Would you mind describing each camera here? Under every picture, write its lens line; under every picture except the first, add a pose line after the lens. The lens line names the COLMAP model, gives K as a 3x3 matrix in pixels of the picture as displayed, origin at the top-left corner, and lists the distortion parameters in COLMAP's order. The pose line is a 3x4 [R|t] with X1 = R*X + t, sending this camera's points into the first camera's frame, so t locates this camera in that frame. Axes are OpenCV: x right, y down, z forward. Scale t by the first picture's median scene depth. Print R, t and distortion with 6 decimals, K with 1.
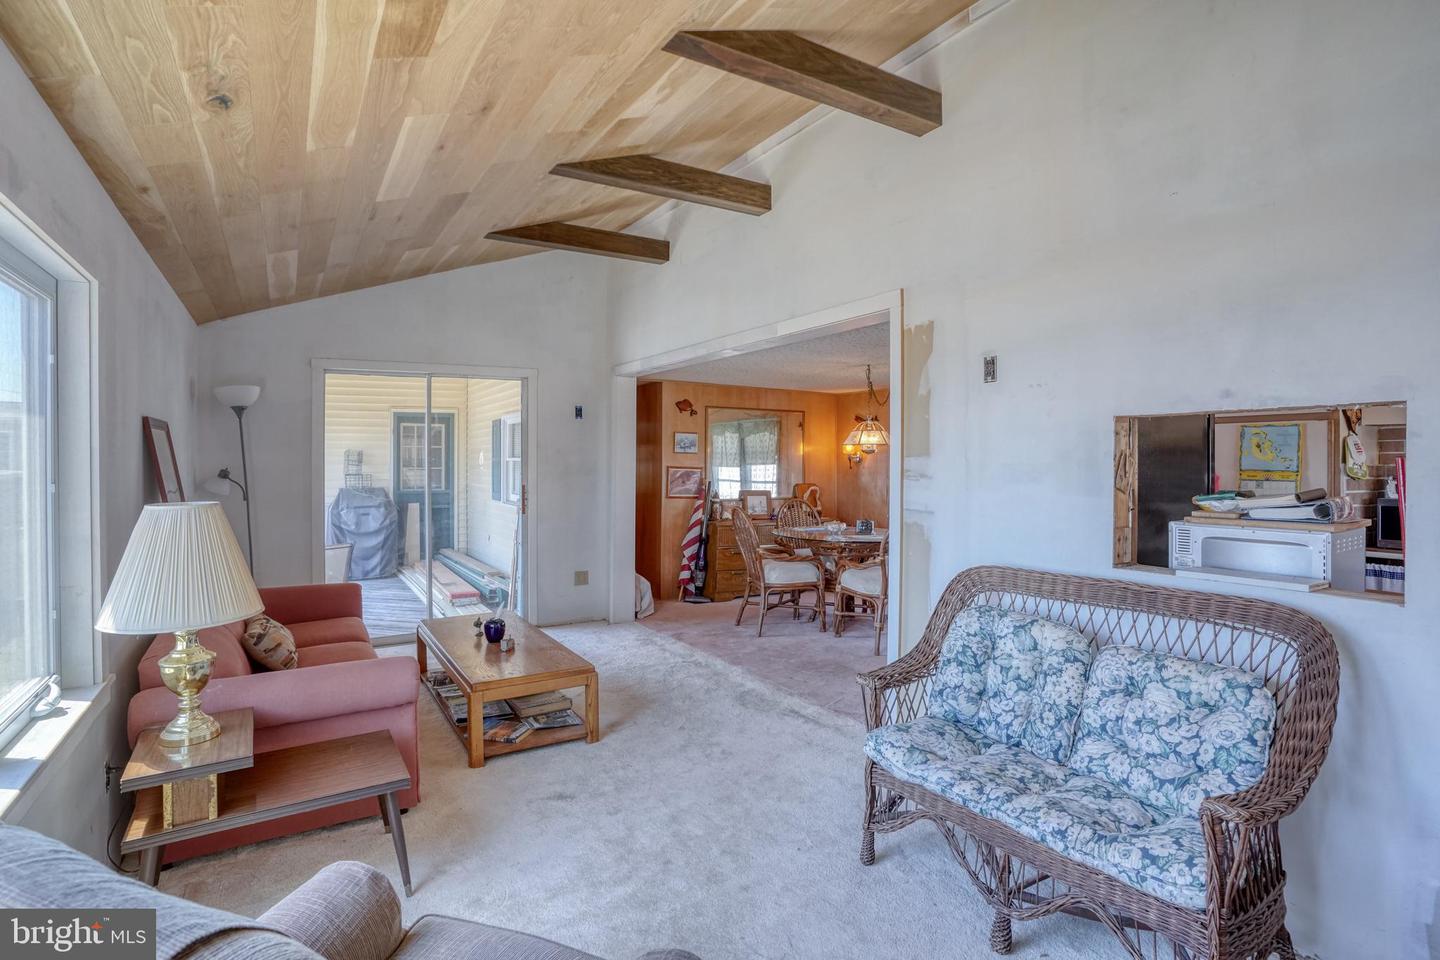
lens RADIAL K [[734.5, 0, 699.7], [0, 734.5, 459.4], [0, 0, 1]] dist [-0.073973, 0.030811]
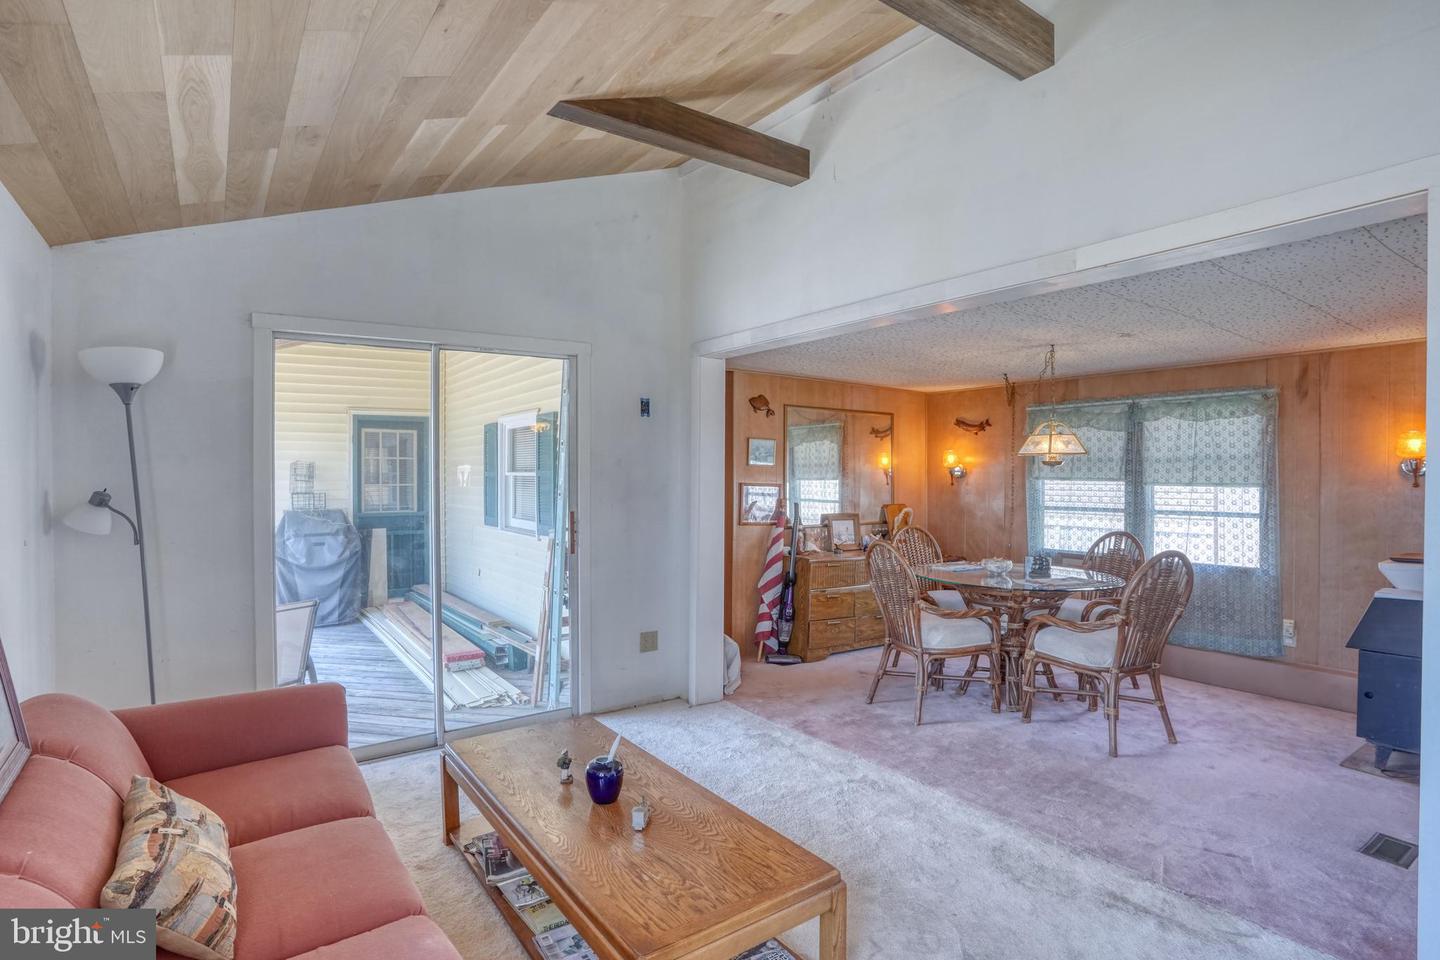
lens RADIAL K [[734.5, 0, 703.1], [0, 734.5, 483.1], [0, 0, 1]] dist [-0.073973, 0.030811]
pose [[0.996977, -0.000751, 0.077690, -0.171258], [-0.000256, 0.999916, 0.012950, -0.000547], [-0.077693, -0.012931, 0.996893, 0.303164]]
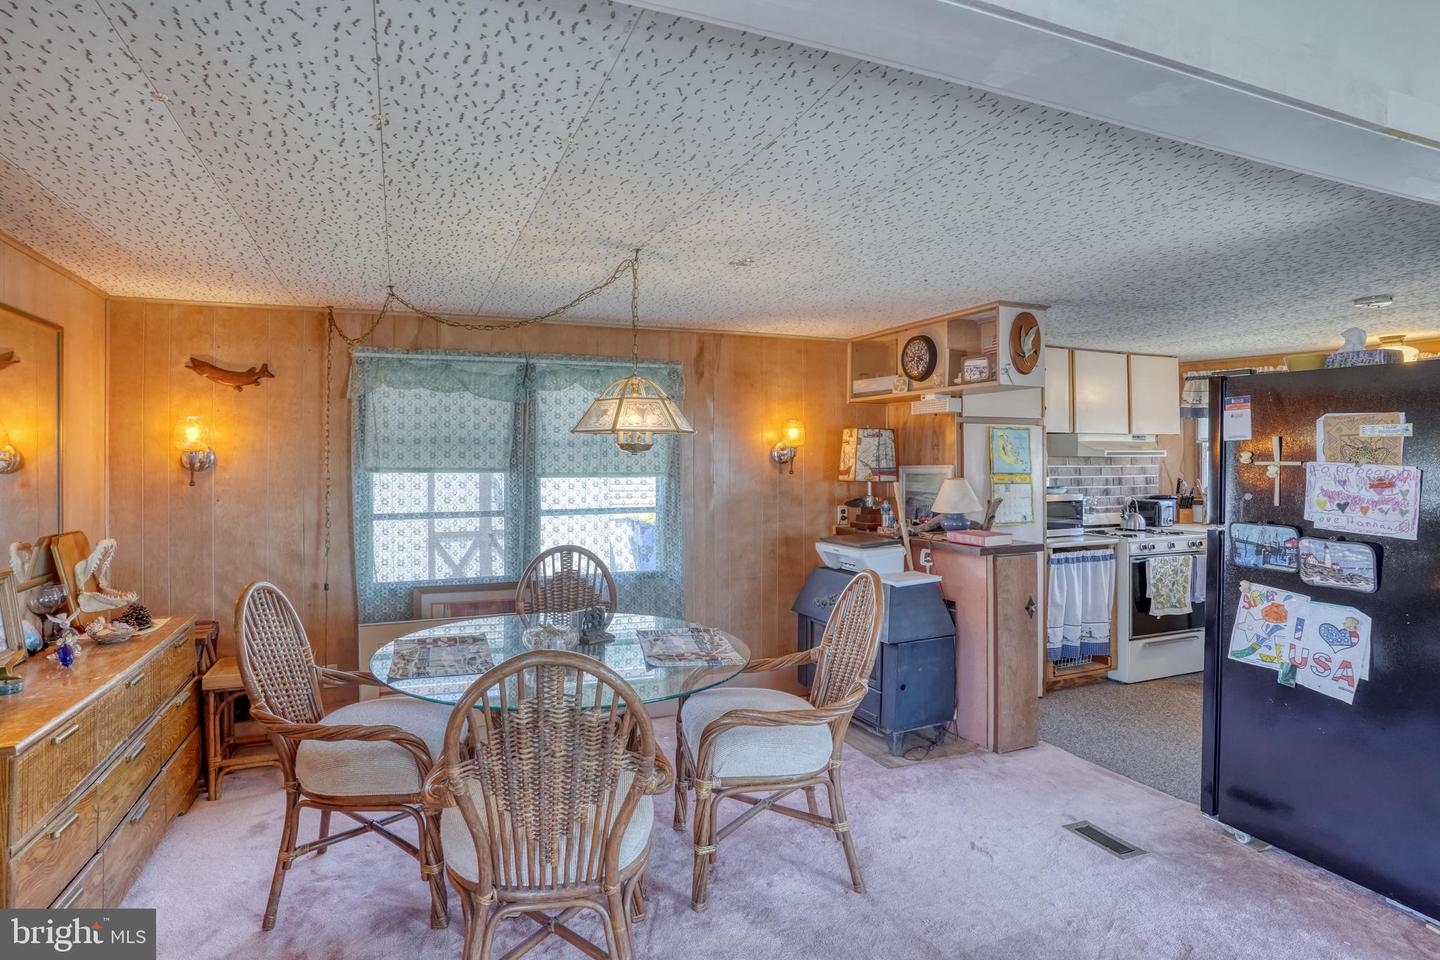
lens RADIAL K [[734.5, 0, 686.4], [0, 734.5, 458.9], [0, 0, 1]] dist [-0.073973, 0.030811]
pose [[0.160700, -0.008063, 0.986970, -0.189683], [-0.000831, 0.999965, 0.008304, -0.008951], [-0.987003, -0.002154, 0.160688, 0.892985]]
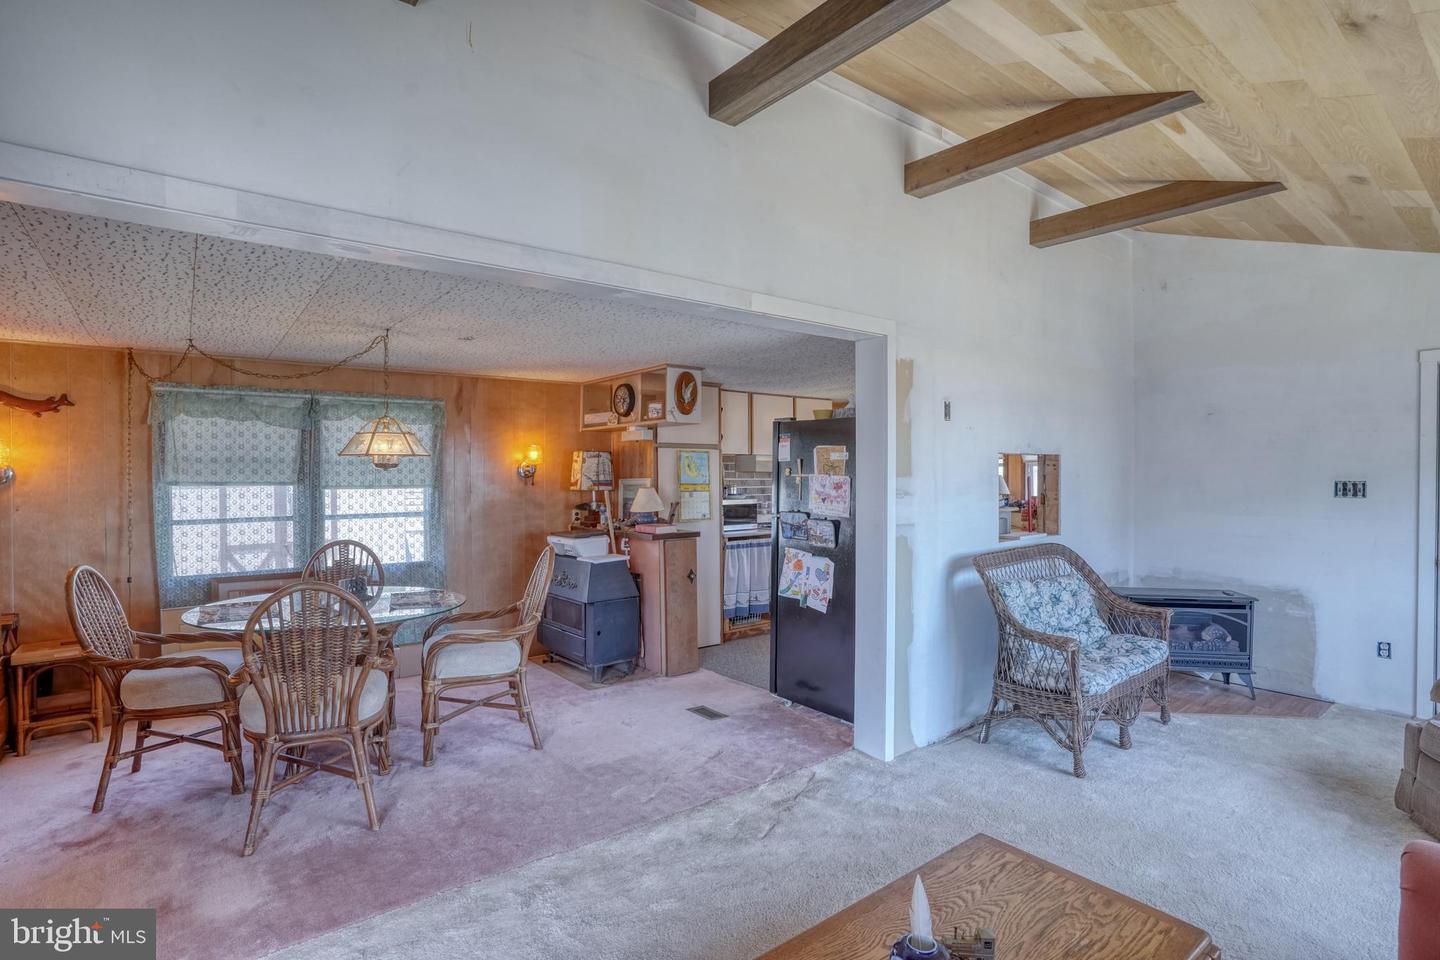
lens RADIAL K [[734.5, 0, 729.6], [0, 734.5, 473.7], [0, 0, 1]] dist [-0.073973, 0.030811]
pose [[-0.132722, -0.005877, 0.991136, -0.429332], [0.000248, 0.999982, 0.005963, -0.008796], [-0.991153, 0.001038, -0.132718, 0.779411]]
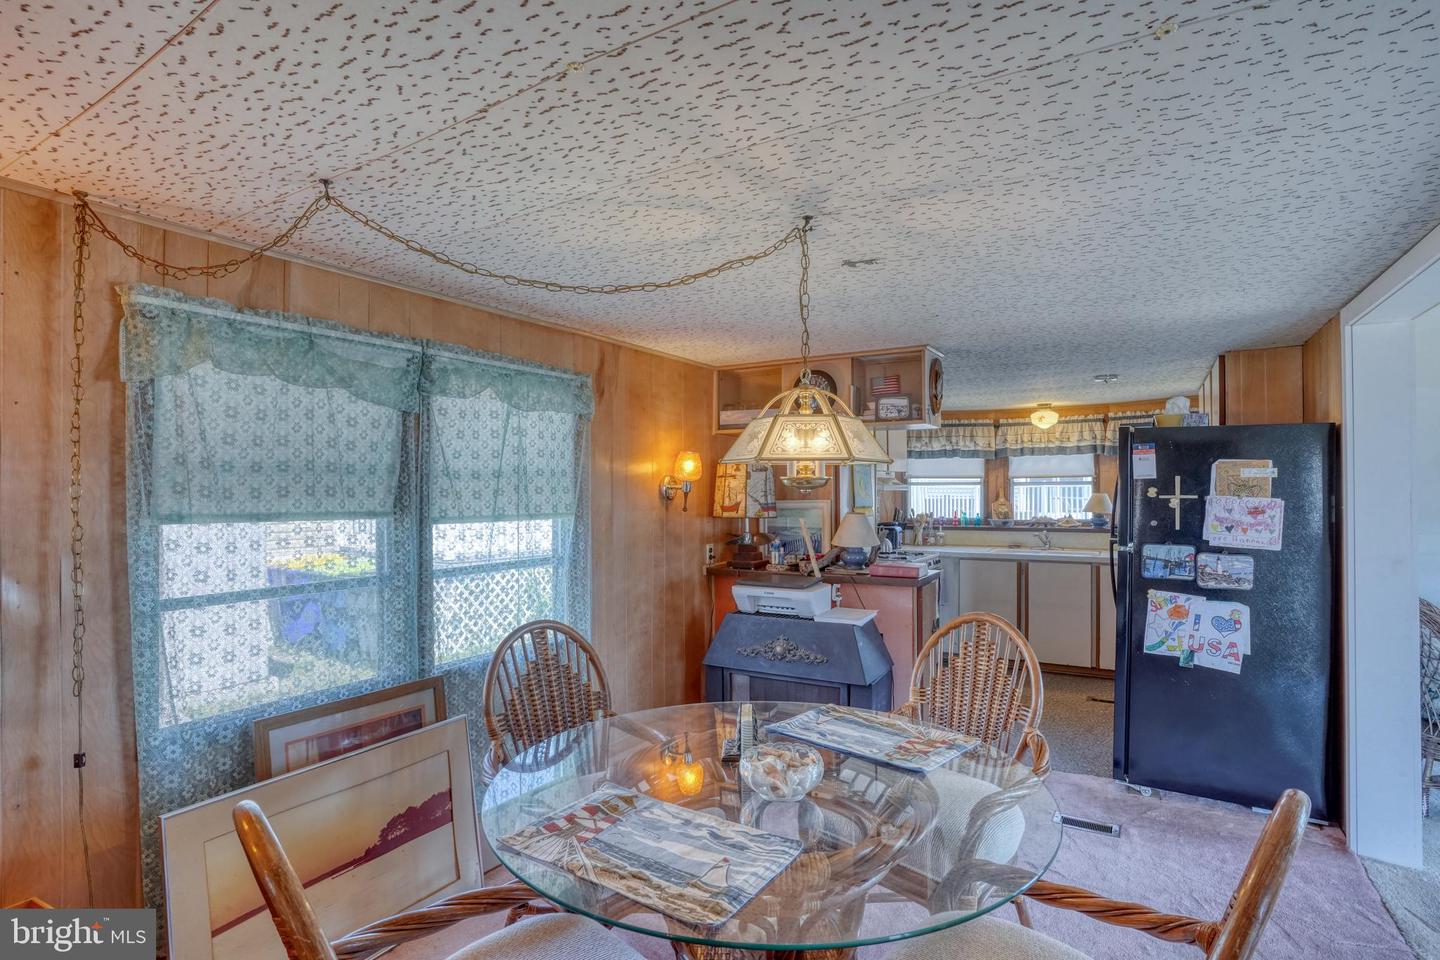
lens RADIAL K [[700.9, 0, 727.3], [0, 700.9, 485.8], [0, 0, 1]] dist [-0.047207, 0.003220]
pose [[-0.470233, -0.000658, 0.882542, -0.022780], [-0.002588, 0.999996, -0.000633, -0.010133], [-0.882539, -0.002582, -0.470233, 1.166572]]
